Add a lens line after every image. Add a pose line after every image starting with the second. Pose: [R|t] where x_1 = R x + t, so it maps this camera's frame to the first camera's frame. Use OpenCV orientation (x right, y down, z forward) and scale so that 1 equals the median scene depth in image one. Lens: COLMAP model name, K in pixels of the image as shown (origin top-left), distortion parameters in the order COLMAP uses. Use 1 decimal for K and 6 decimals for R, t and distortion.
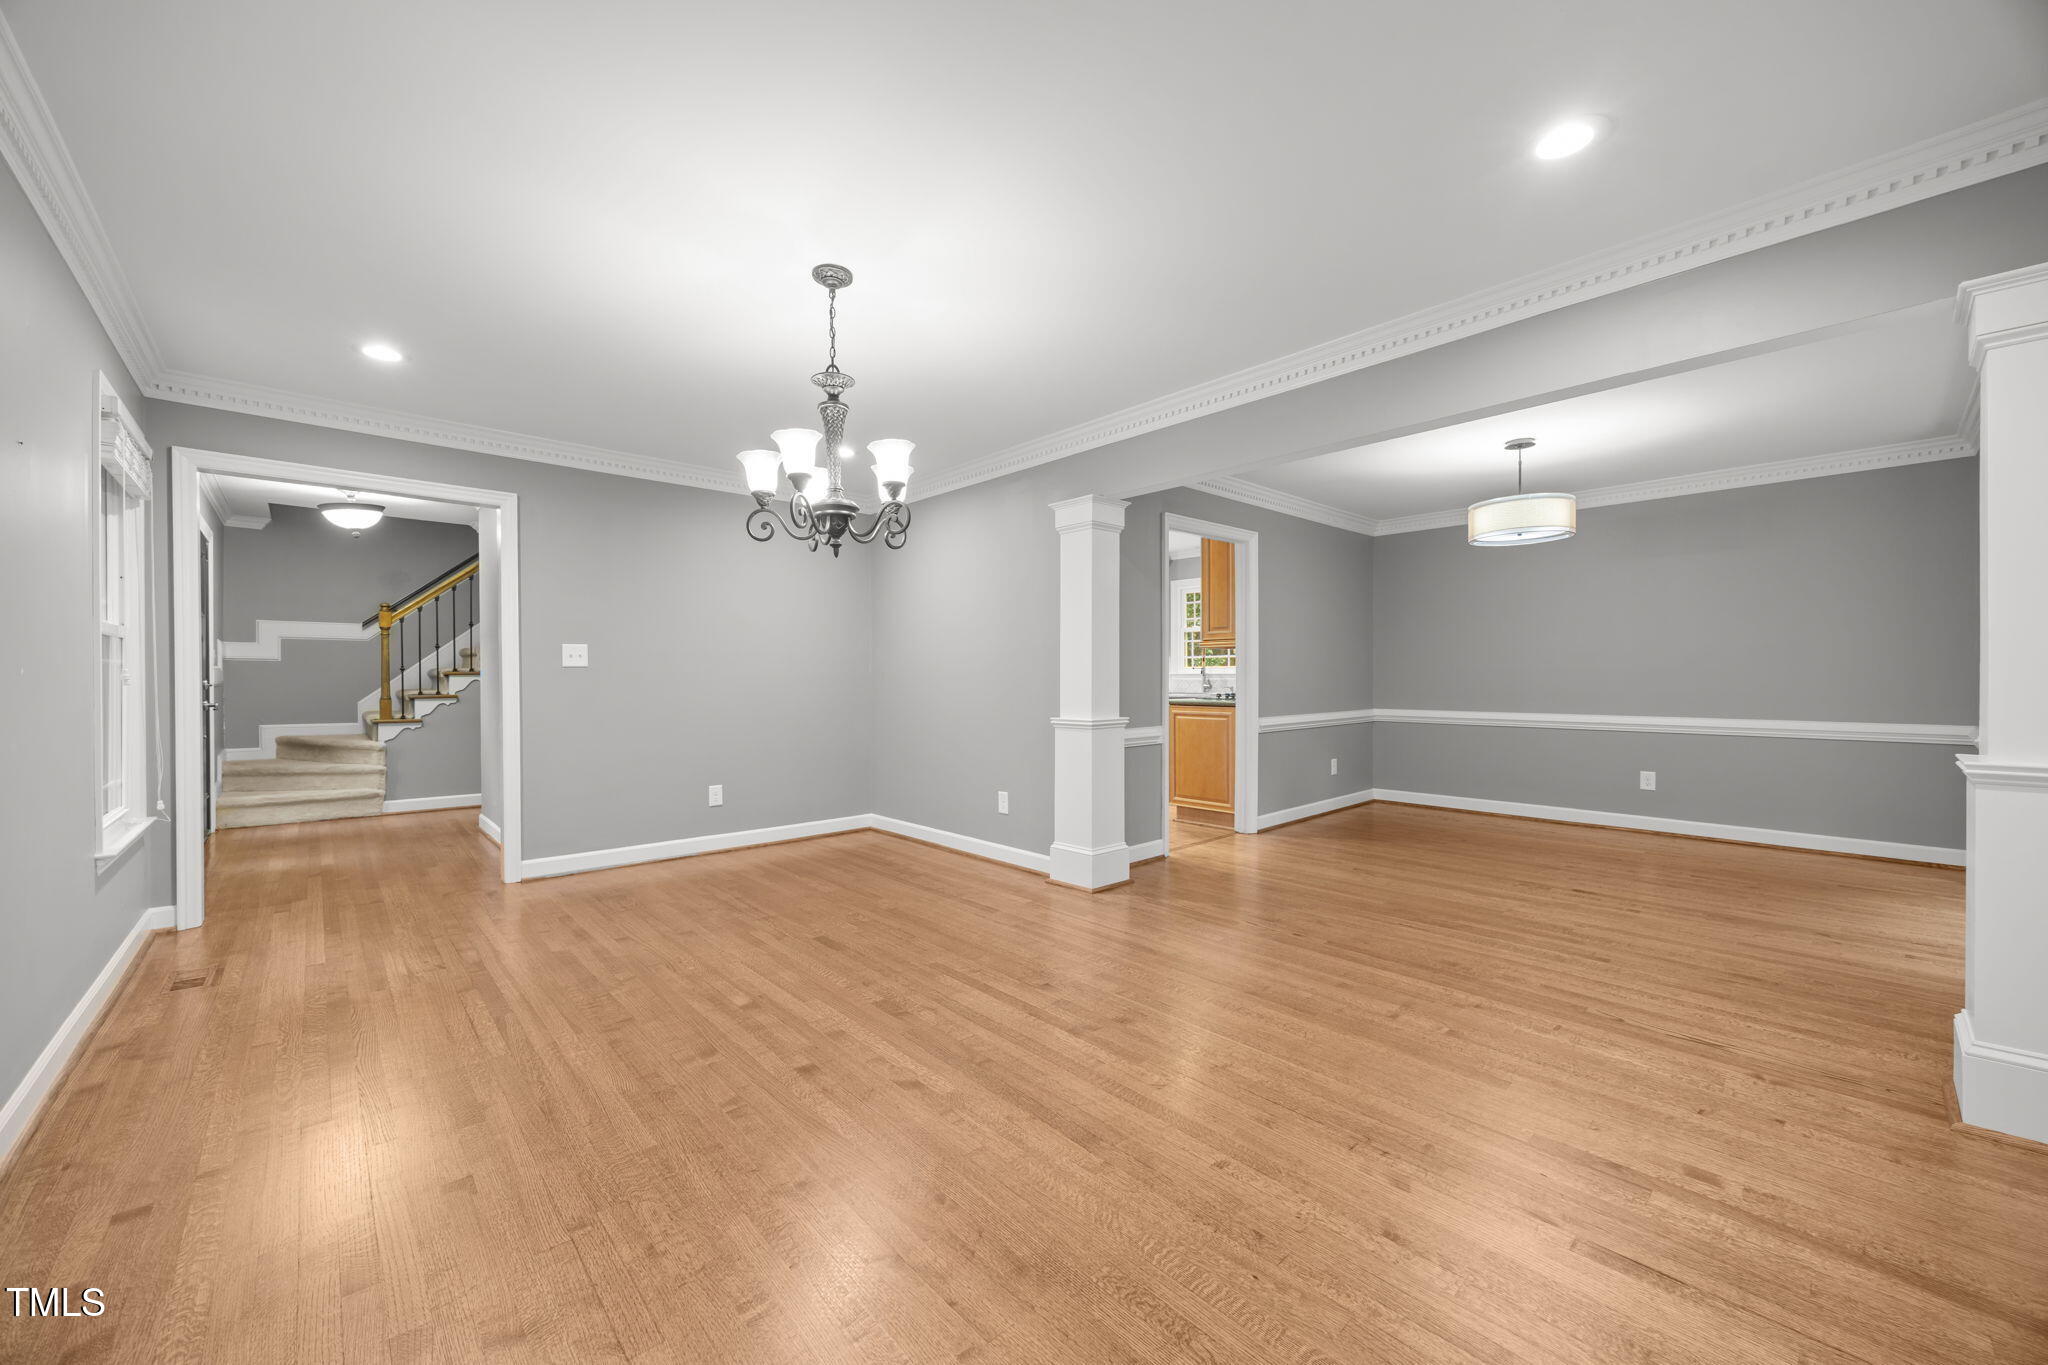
lens RADIAL K [[788.2, 0, 1012.4], [0, 788.2, 675.8], [0, 0, 1]] dist [-0.000402, -0.000461]
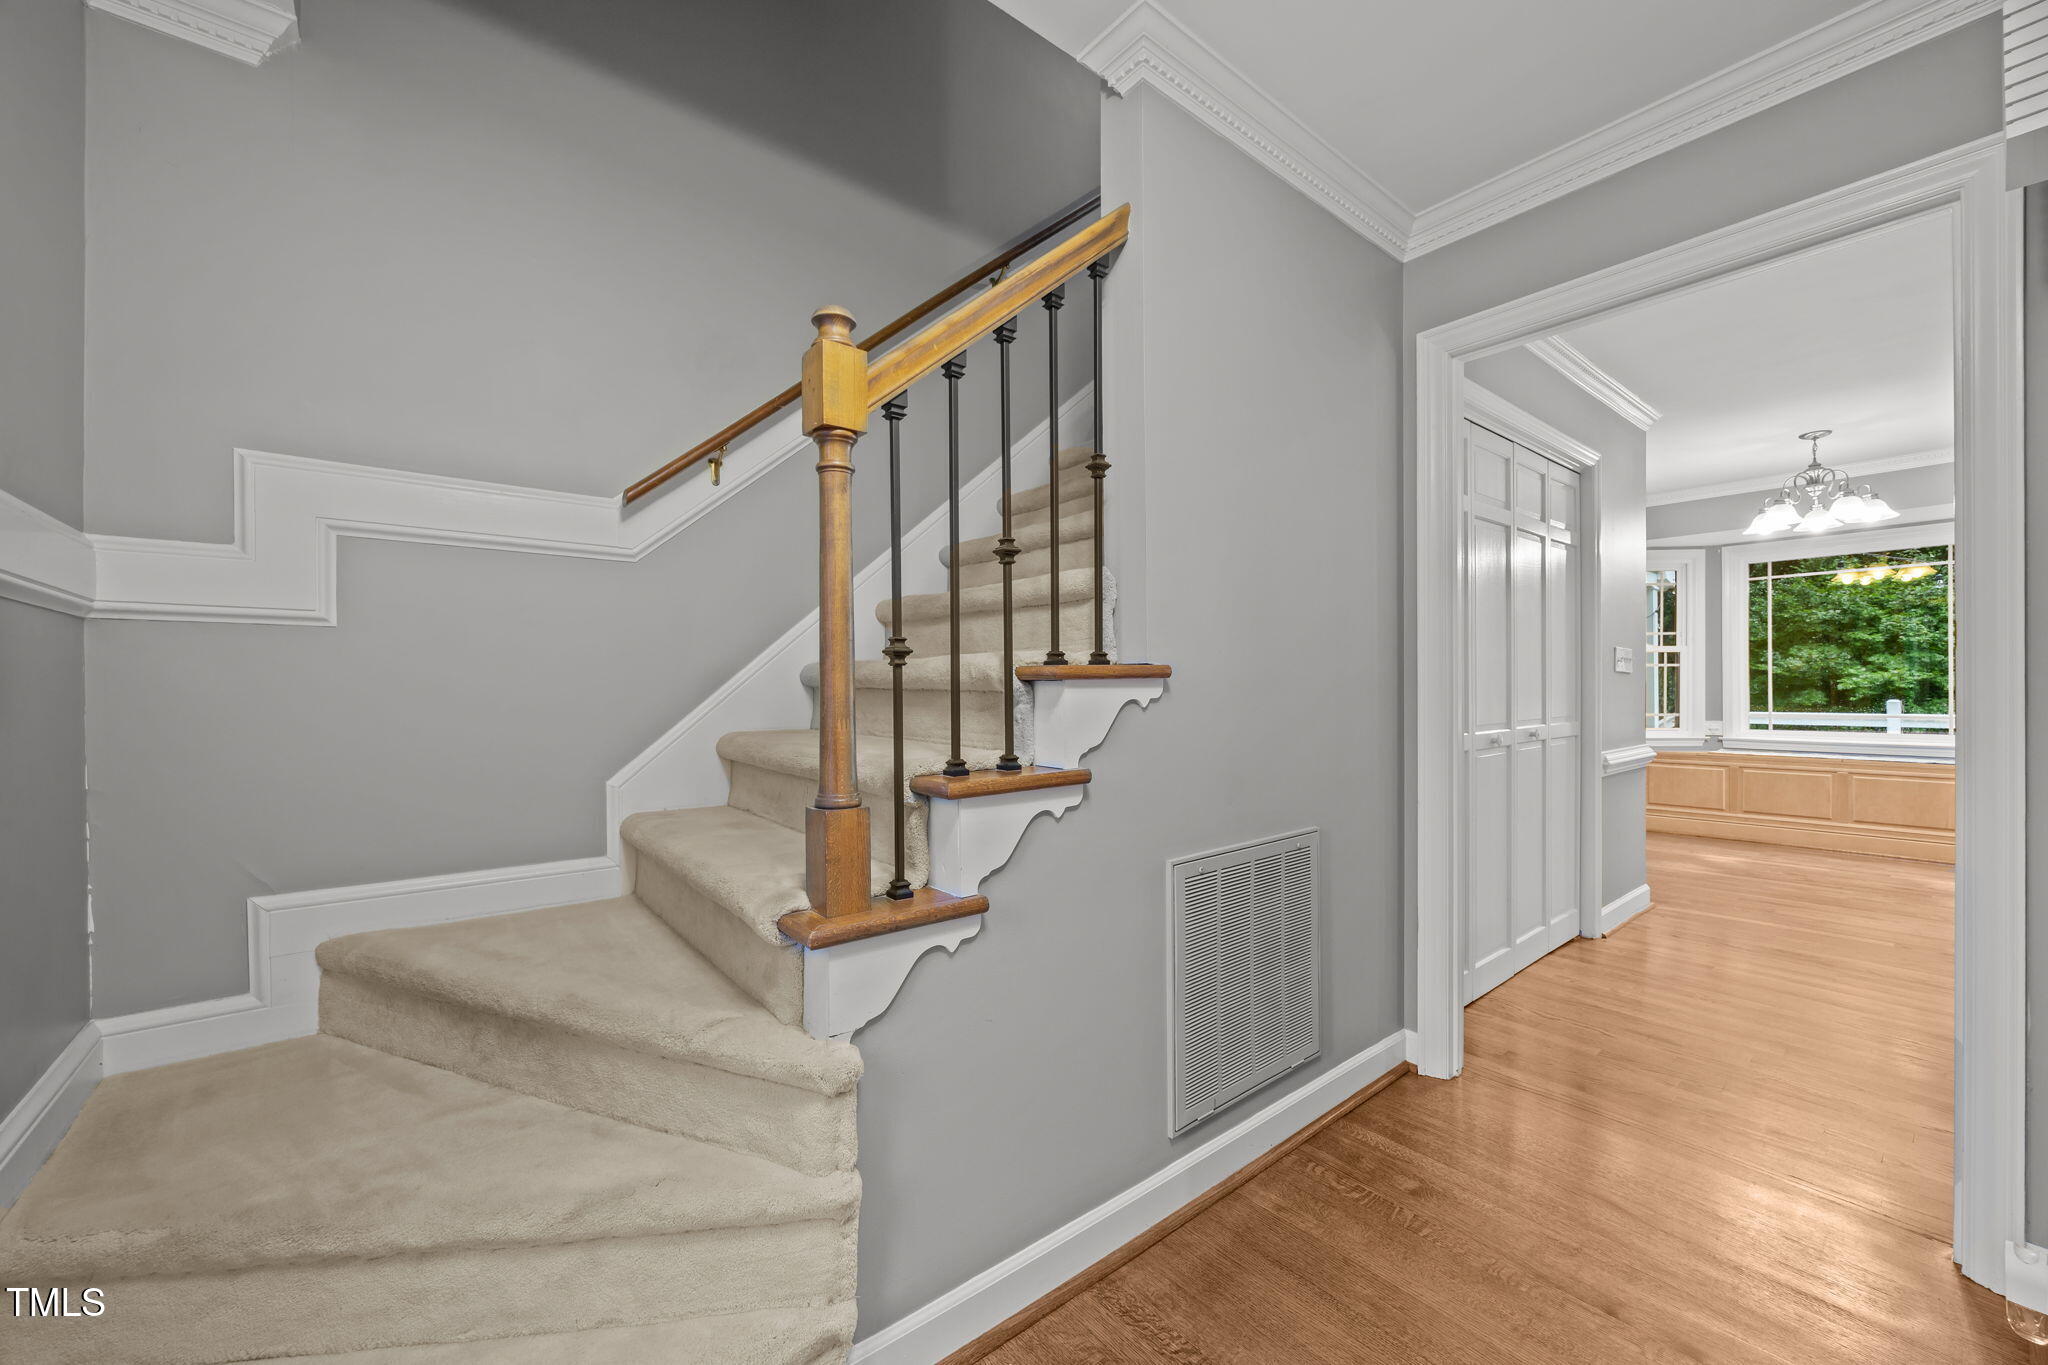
lens RADIAL K [[788.4, 0, 990.4], [0, 788.4, 687.7], [0, 0, 1]] dist [-0.000975, -0.000111]
pose [[0.997741, -0.005498, -0.066949, -0.728845], [0.005524, 0.999985, 0.000210, -0.000279], [0.066947, -0.000580, 0.997756, 0.789891]]
